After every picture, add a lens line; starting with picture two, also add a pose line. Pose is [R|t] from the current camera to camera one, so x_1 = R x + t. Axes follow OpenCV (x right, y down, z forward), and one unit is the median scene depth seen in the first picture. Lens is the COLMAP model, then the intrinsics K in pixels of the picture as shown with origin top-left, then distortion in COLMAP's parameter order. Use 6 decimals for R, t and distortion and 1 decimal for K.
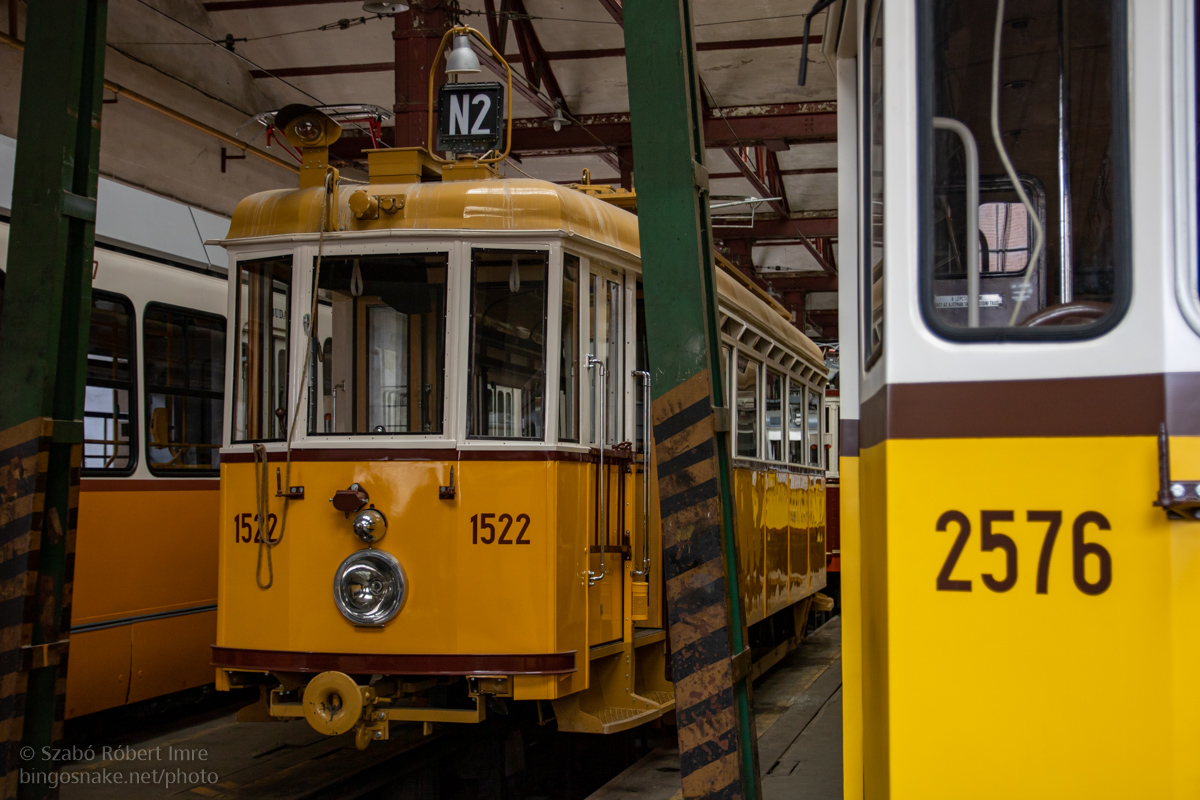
lens RADIAL K [[1753.1, 0, 598.0], [0, 1753.1, 400.1], [0, 0, 1]] dist [0.015138, 0.000000]
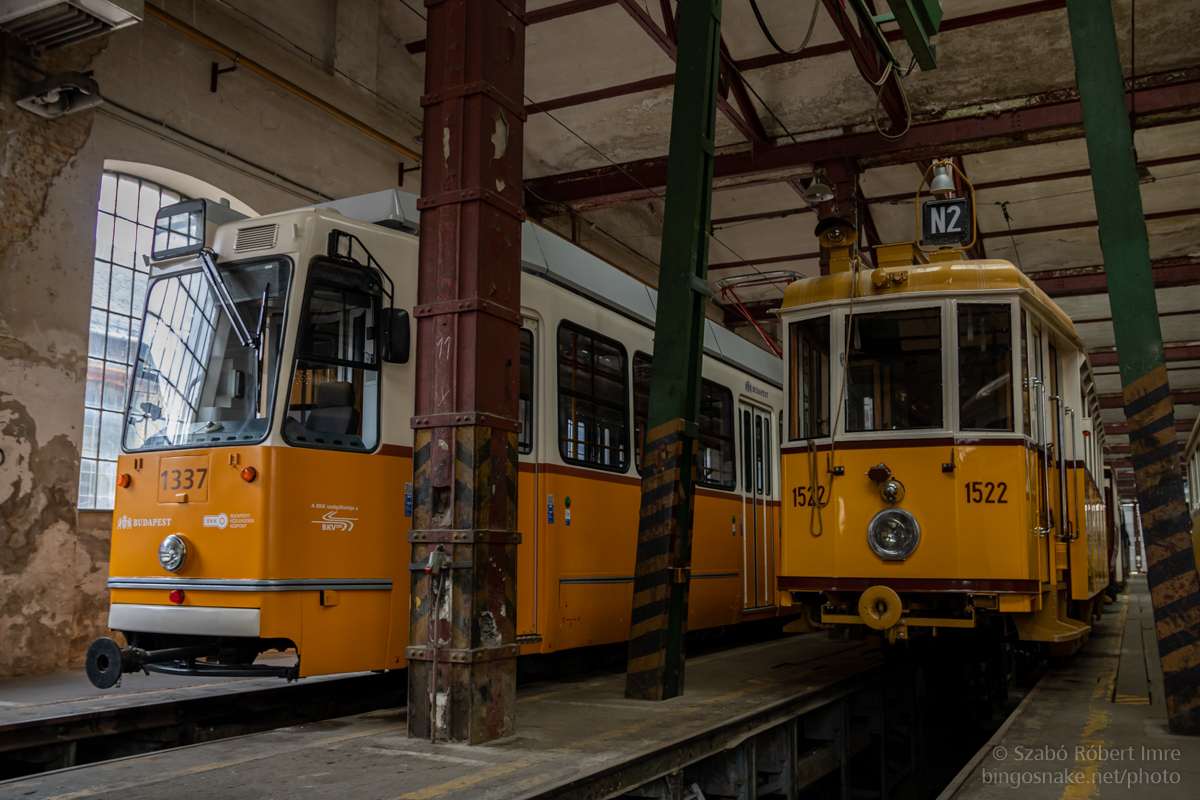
lens RADIAL K [[1087.9, 0, 601.2], [0, 1087.9, 402.1], [0, 0, 1]] dist [-0.046035, 0.040272]
pose [[0.973750, -0.022633, -0.226492, -0.160660], [0.001849, 0.995798, -0.091559, 0.080010], [0.227613, 0.088736, 0.969700, 0.052987]]
